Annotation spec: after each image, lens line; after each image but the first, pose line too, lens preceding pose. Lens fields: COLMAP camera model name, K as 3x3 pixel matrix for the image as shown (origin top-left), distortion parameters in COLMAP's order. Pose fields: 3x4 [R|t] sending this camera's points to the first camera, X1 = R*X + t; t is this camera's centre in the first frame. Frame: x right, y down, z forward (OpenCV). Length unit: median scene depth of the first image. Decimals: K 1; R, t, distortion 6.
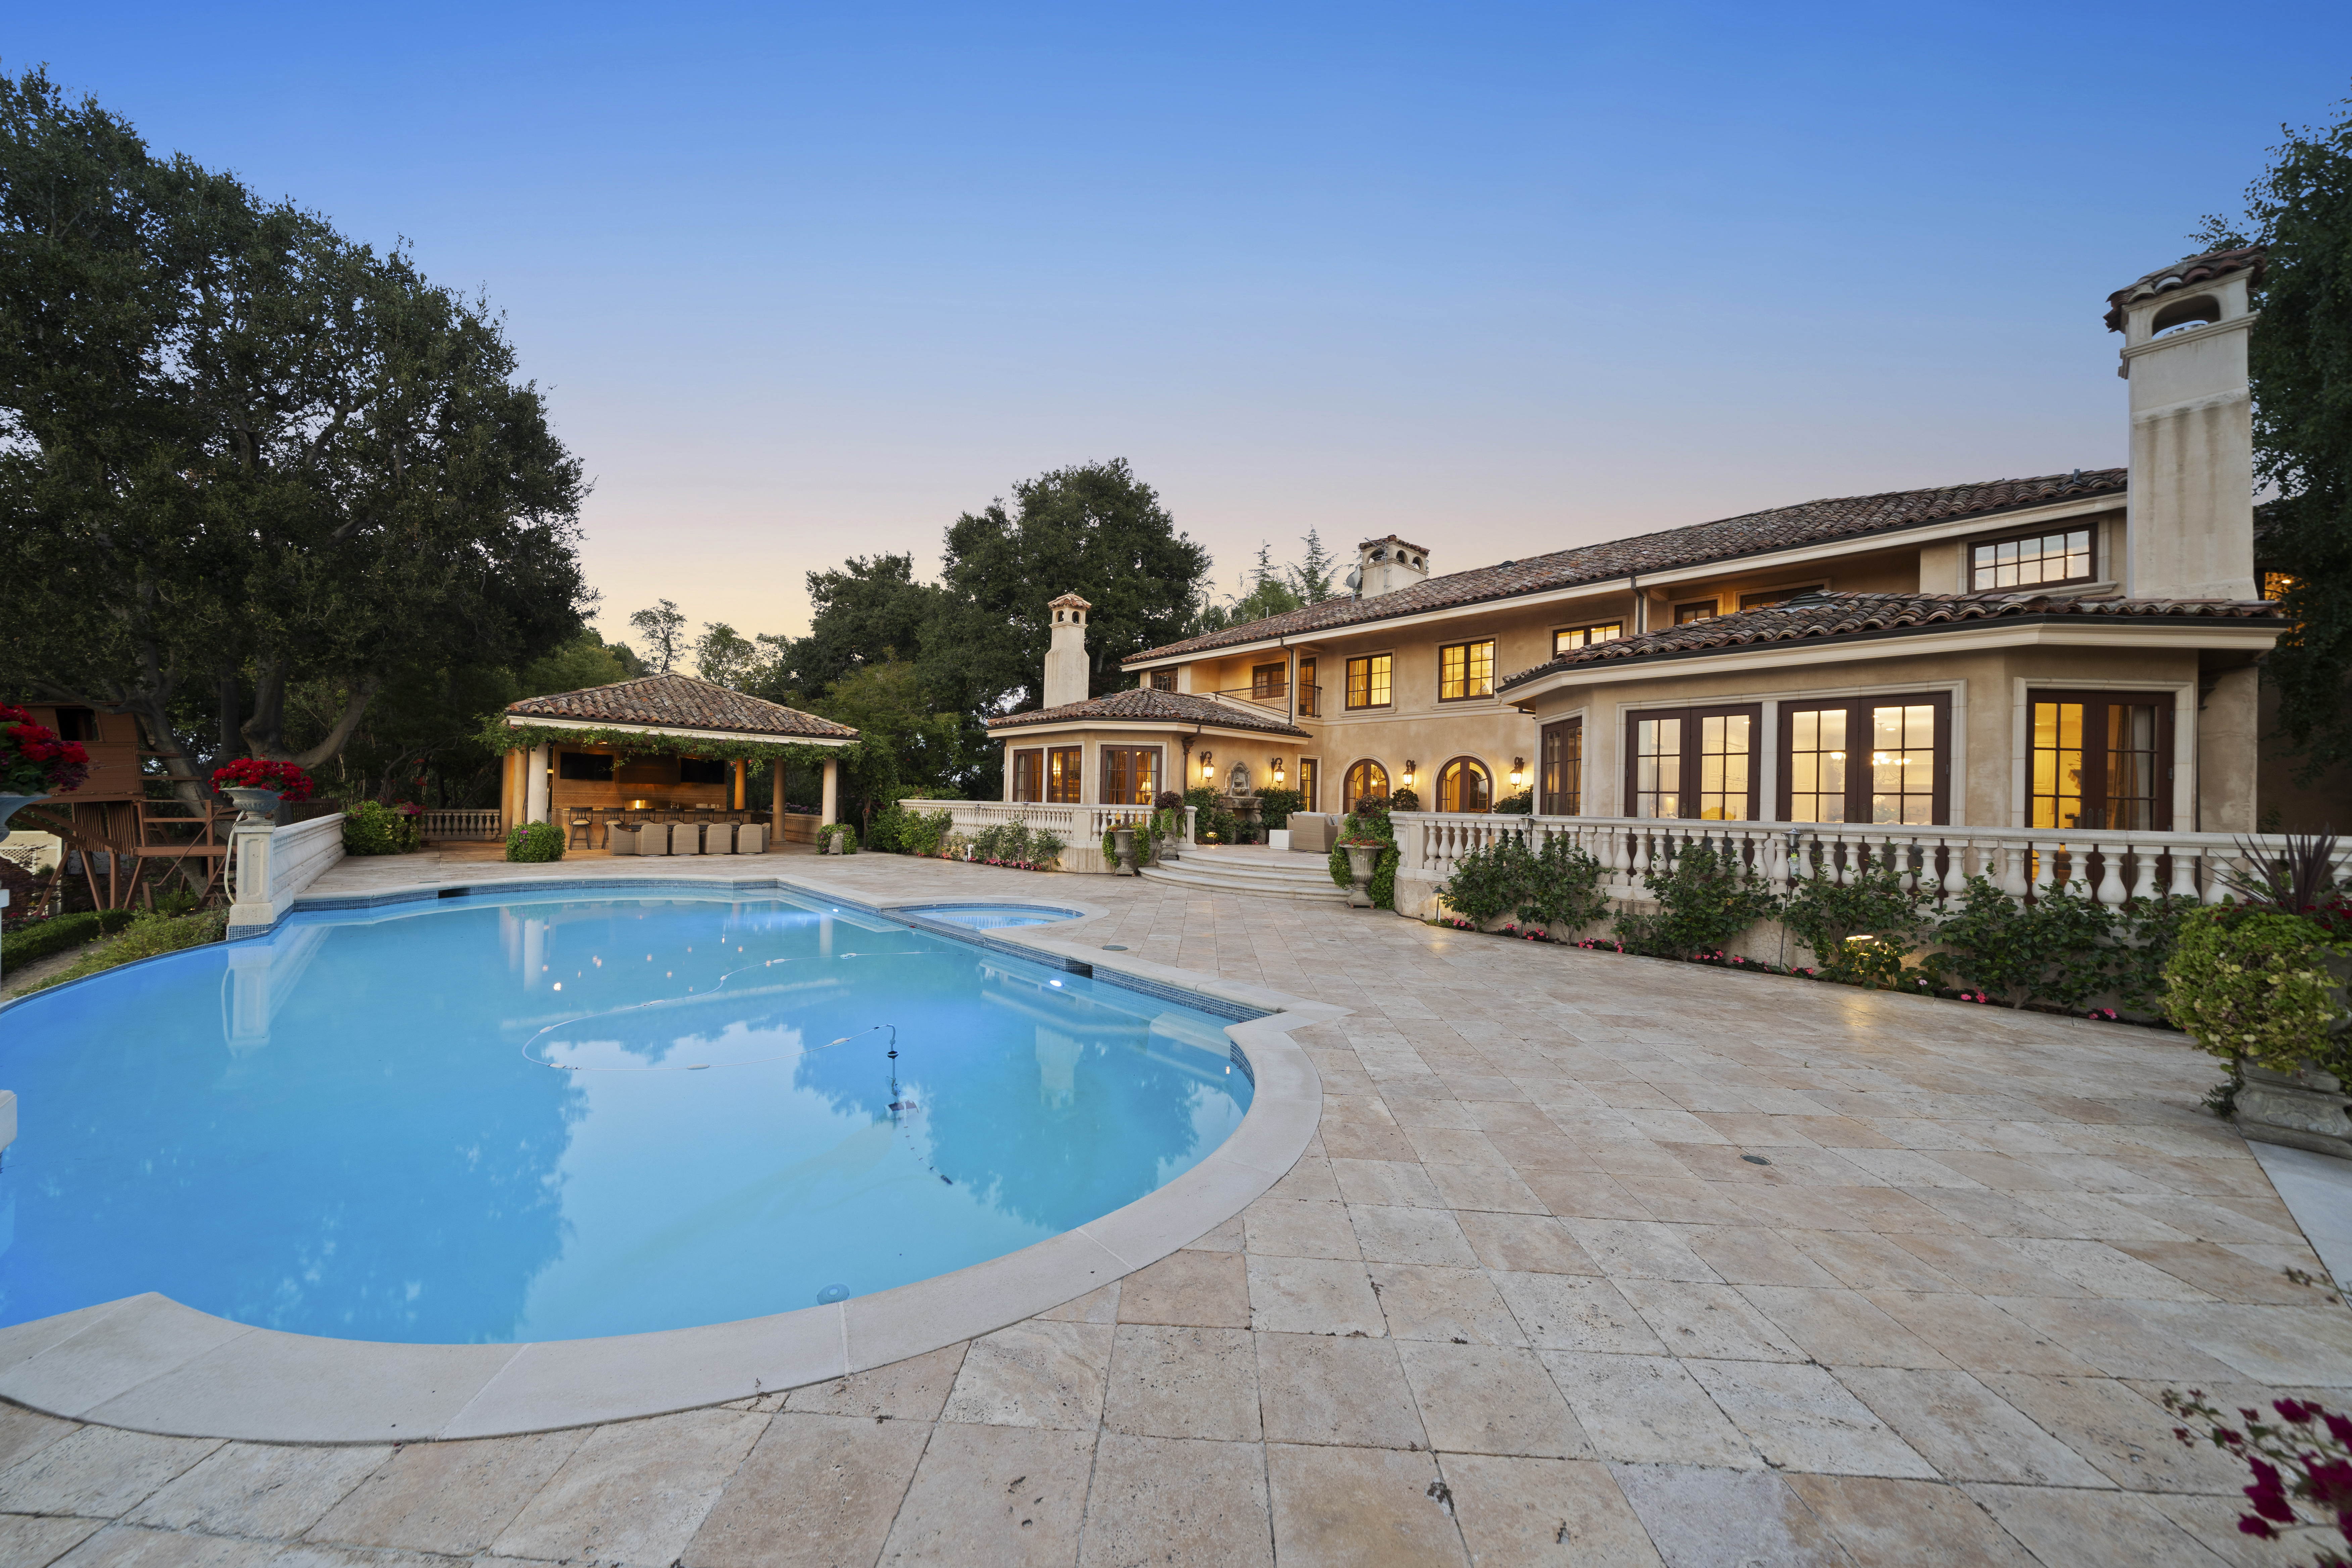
lens RADIAL K [[839.6, 0, 1176.0], [0, 839.6, 784.0], [0, 0, 1]] dist [0.001963, 0.000187]
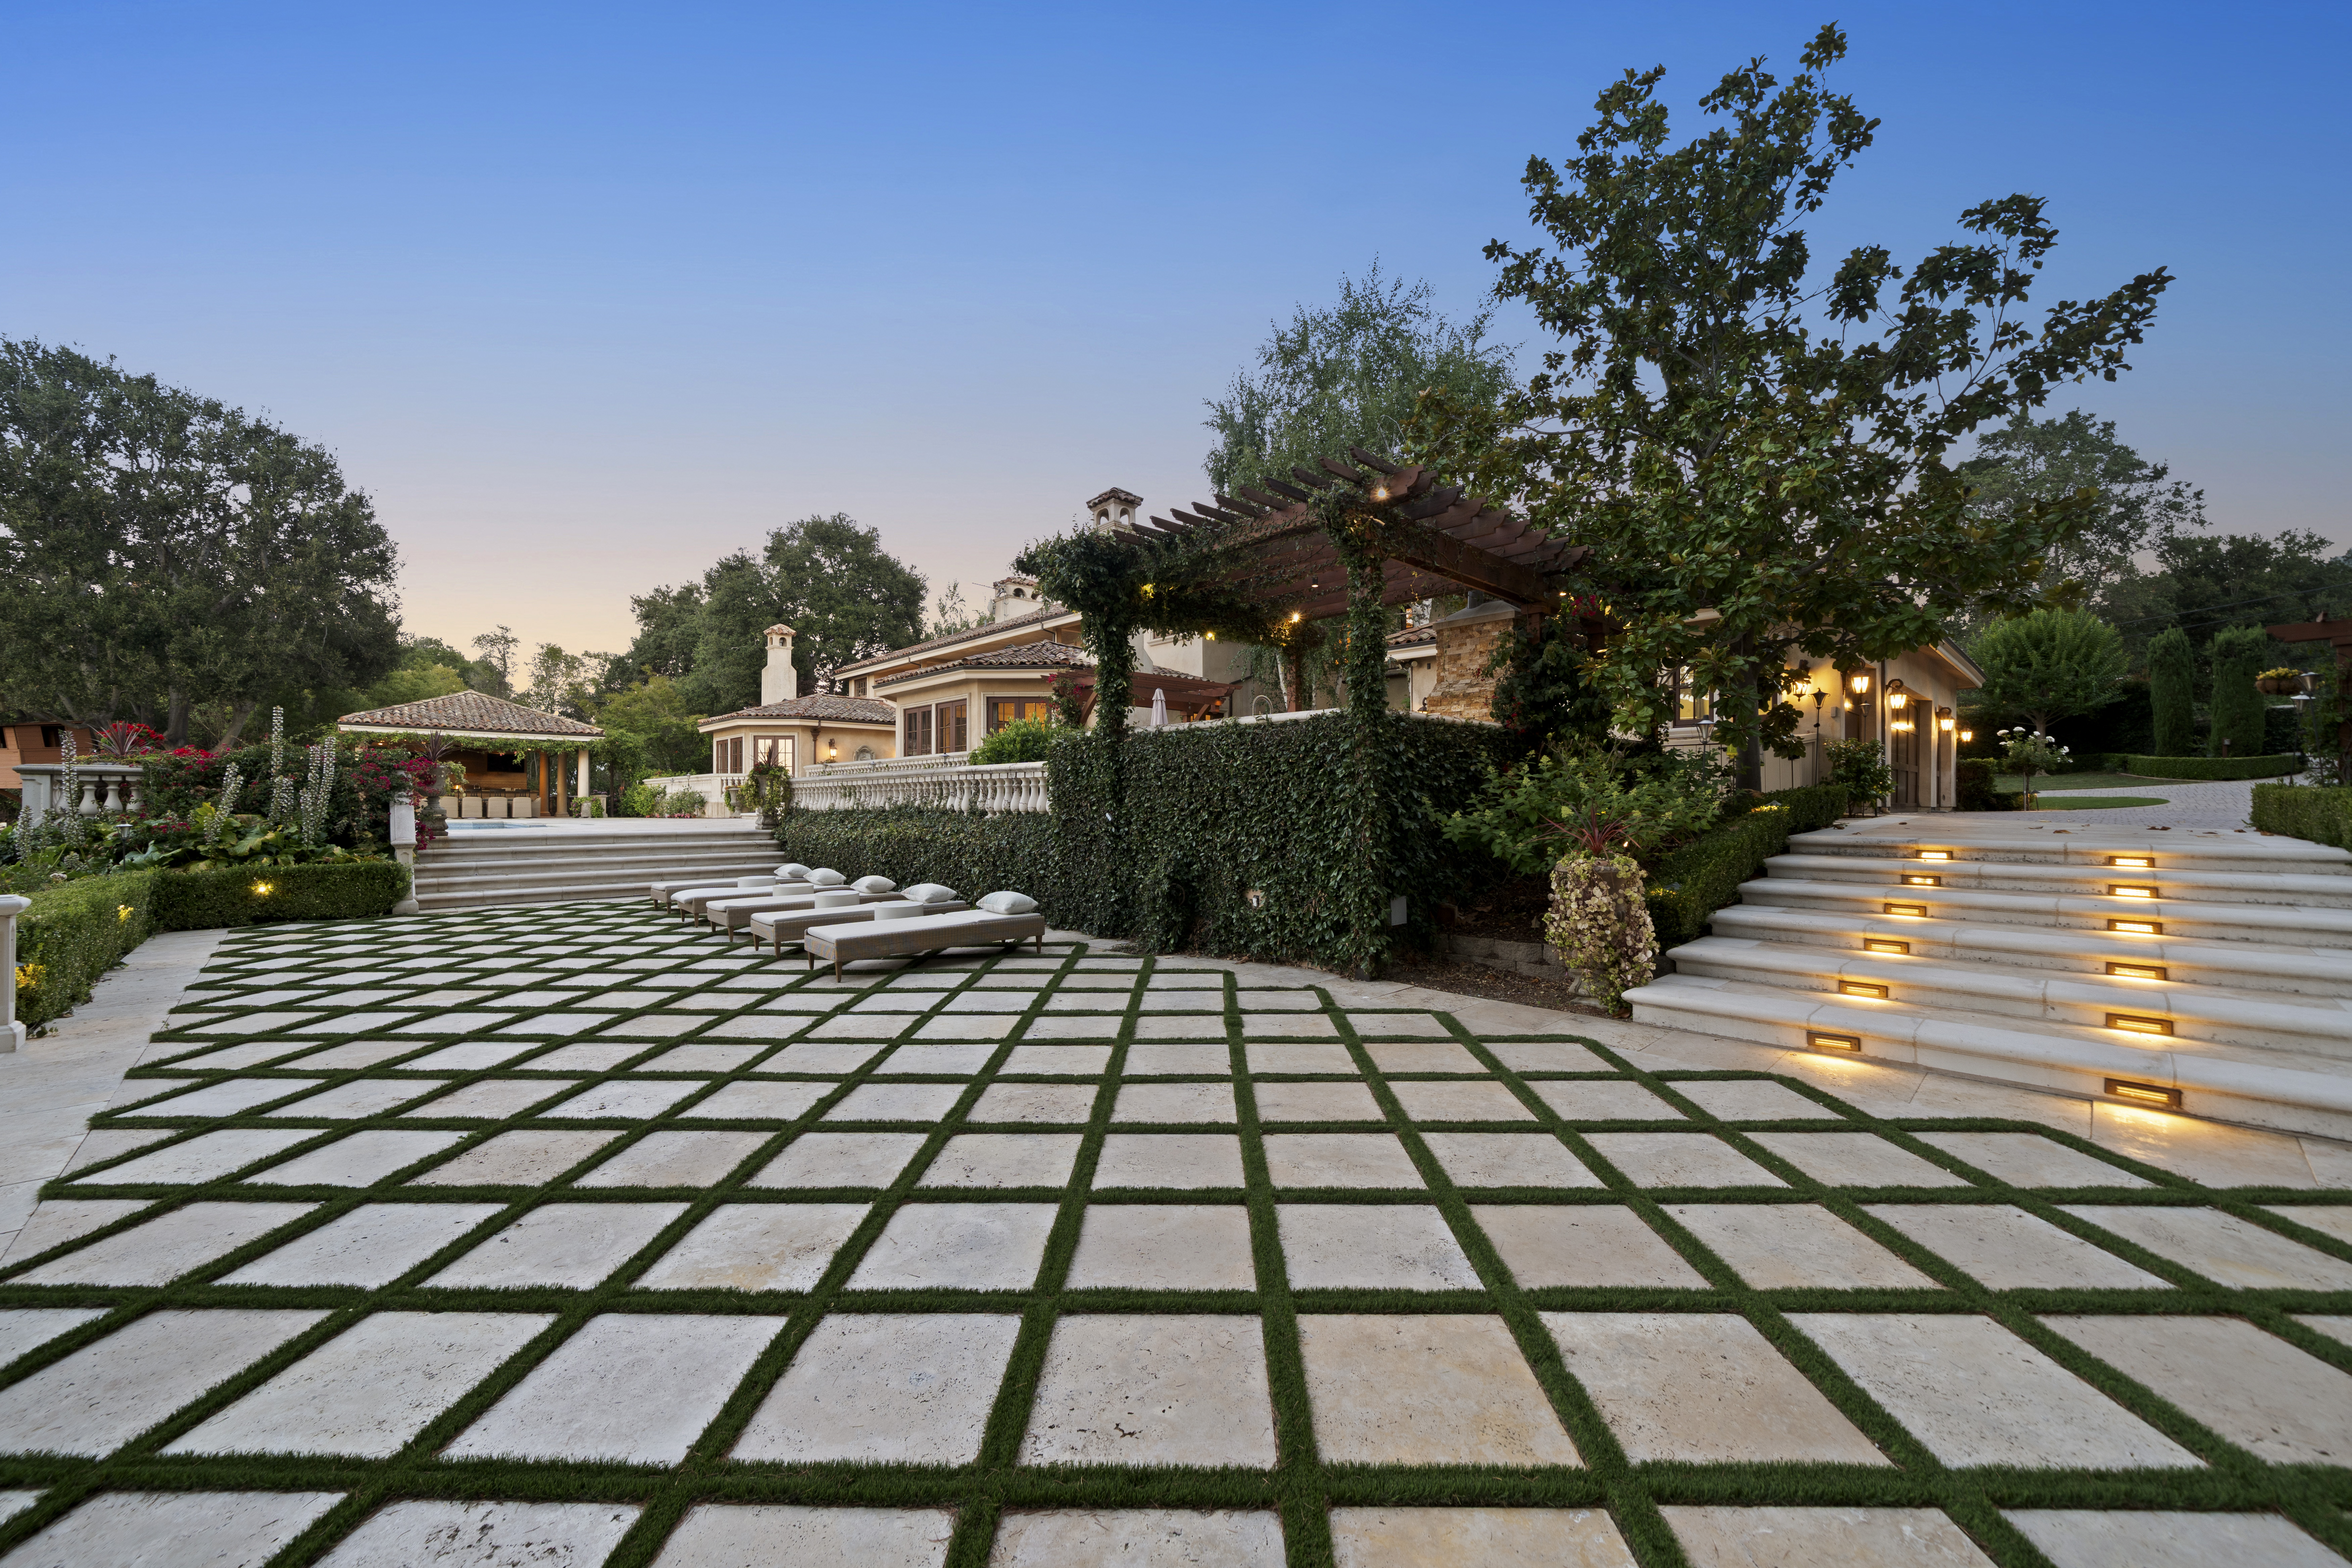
lens RADIAL K [[920.0, 0, 1176.0], [0, 920.0, 784.0], [0, 0, 1]] dist [-0.001545, -0.000130]
pose [[0.999570, -0.023677, 0.017316, 0.448050], [0.023653, 0.999719, 0.001606, 0.038434], [-0.017349, -0.001195, 0.999849, -0.449808]]
